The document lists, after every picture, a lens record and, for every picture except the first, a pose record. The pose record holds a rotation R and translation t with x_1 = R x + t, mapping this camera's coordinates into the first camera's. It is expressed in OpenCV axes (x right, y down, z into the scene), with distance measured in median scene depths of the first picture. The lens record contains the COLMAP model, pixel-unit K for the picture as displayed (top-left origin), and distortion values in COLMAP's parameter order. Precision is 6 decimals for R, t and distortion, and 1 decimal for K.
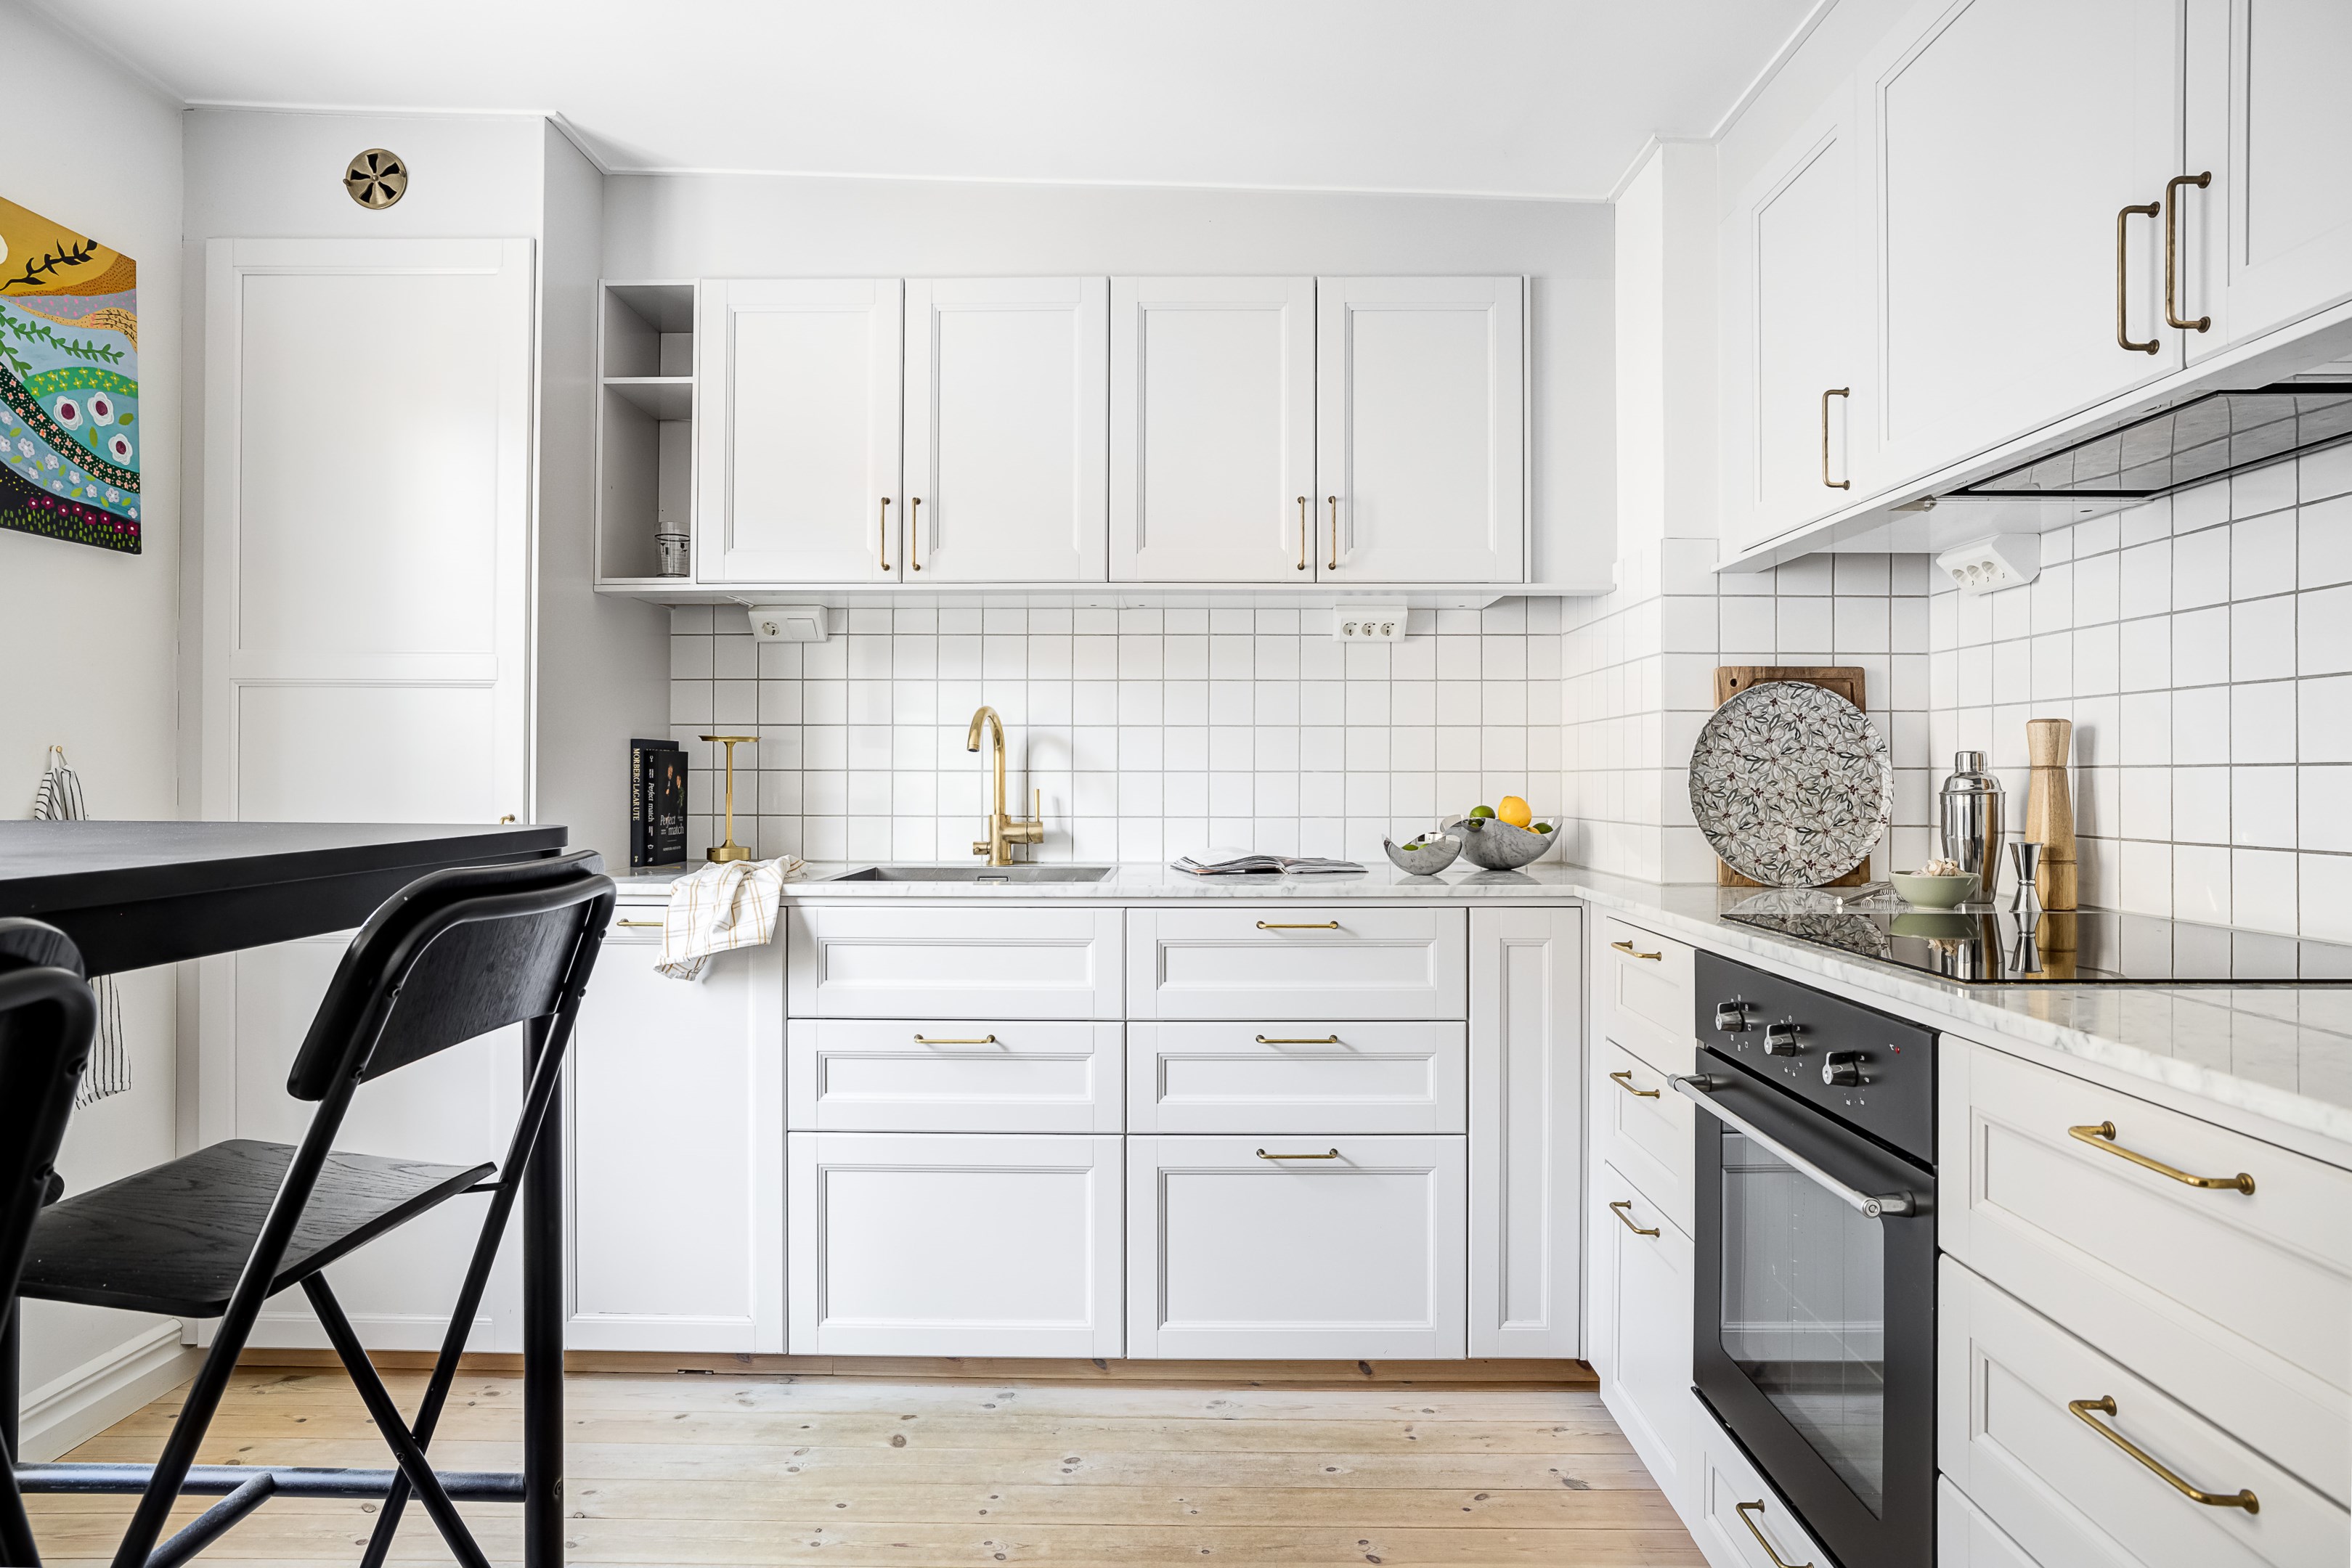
lens RADIAL K [[1379.8, 0, 1176.0], [0, 1379.8, 784.0], [0, 0, 1]] dist [-0.000099, -0.000065]
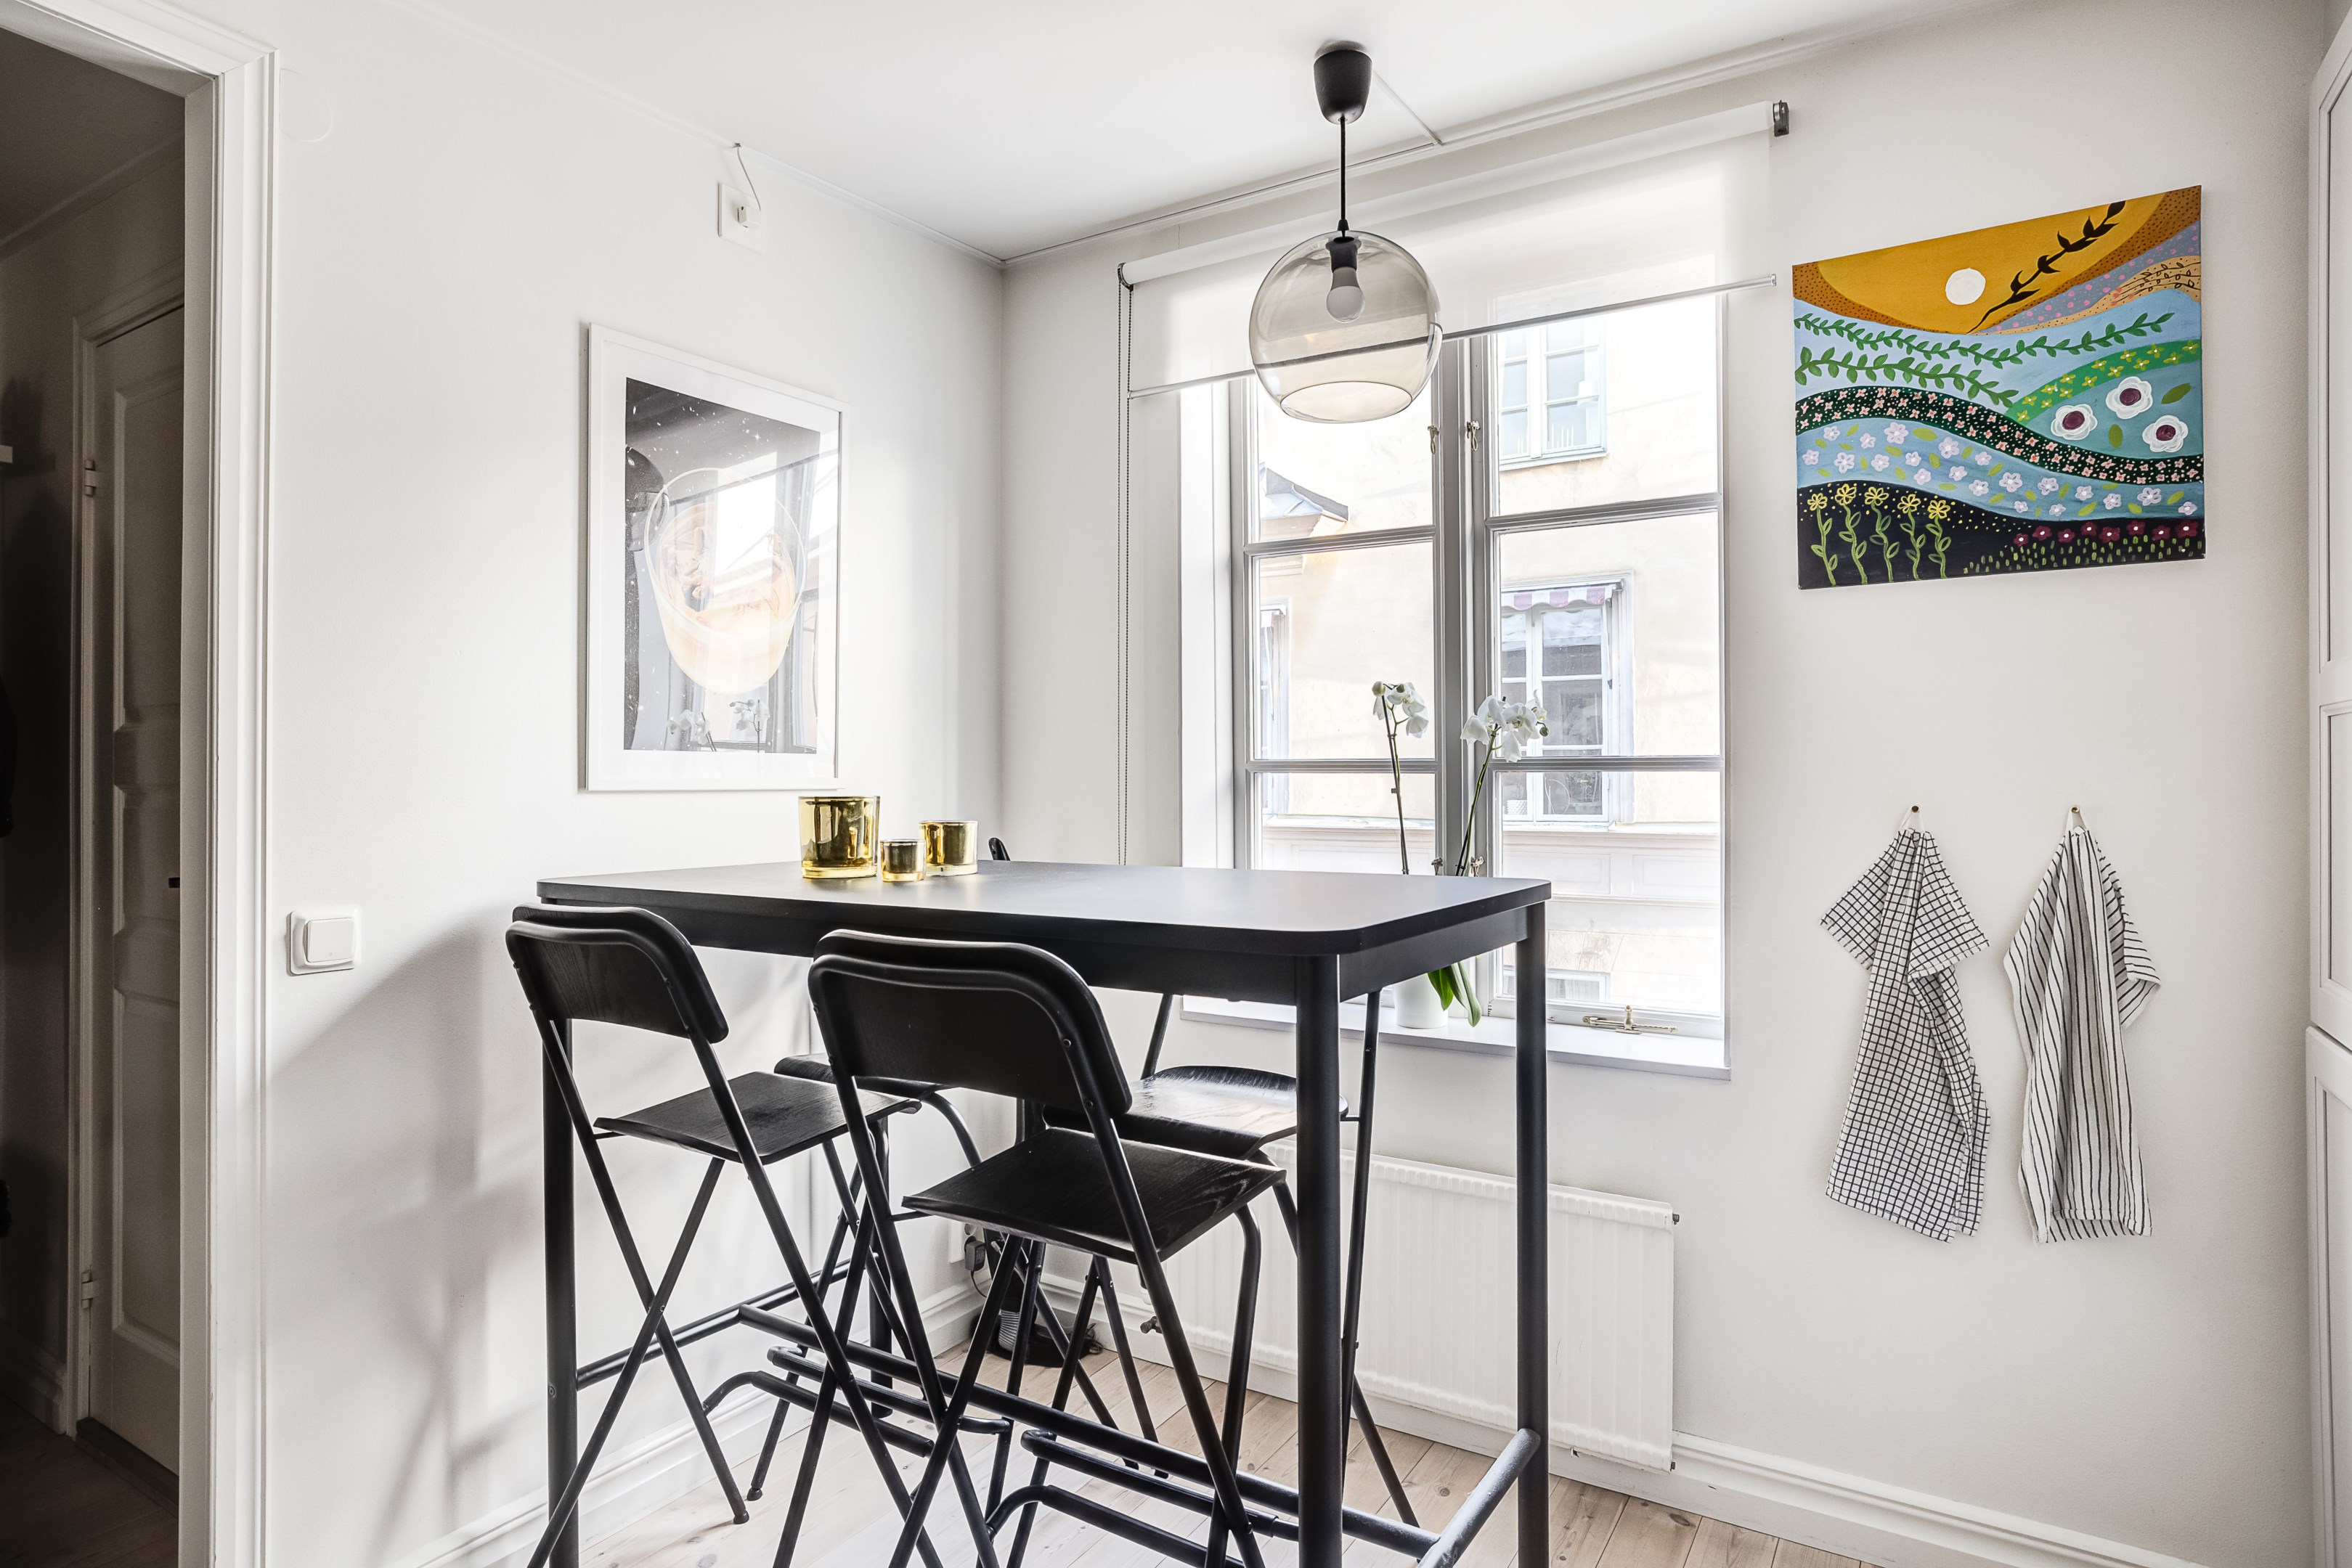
lens RADIAL K [[1271.5, 0, 1176.0], [0, 1271.5, 784.0], [0, 0, 1]] dist [0.002855, 0.000843]
pose [[-0.514521, -0.002540, -0.857474, 0.177339], [-0.006444, 0.999979, 0.000905, -0.037080], [0.857453, 0.005991, -0.514527, 0.923404]]
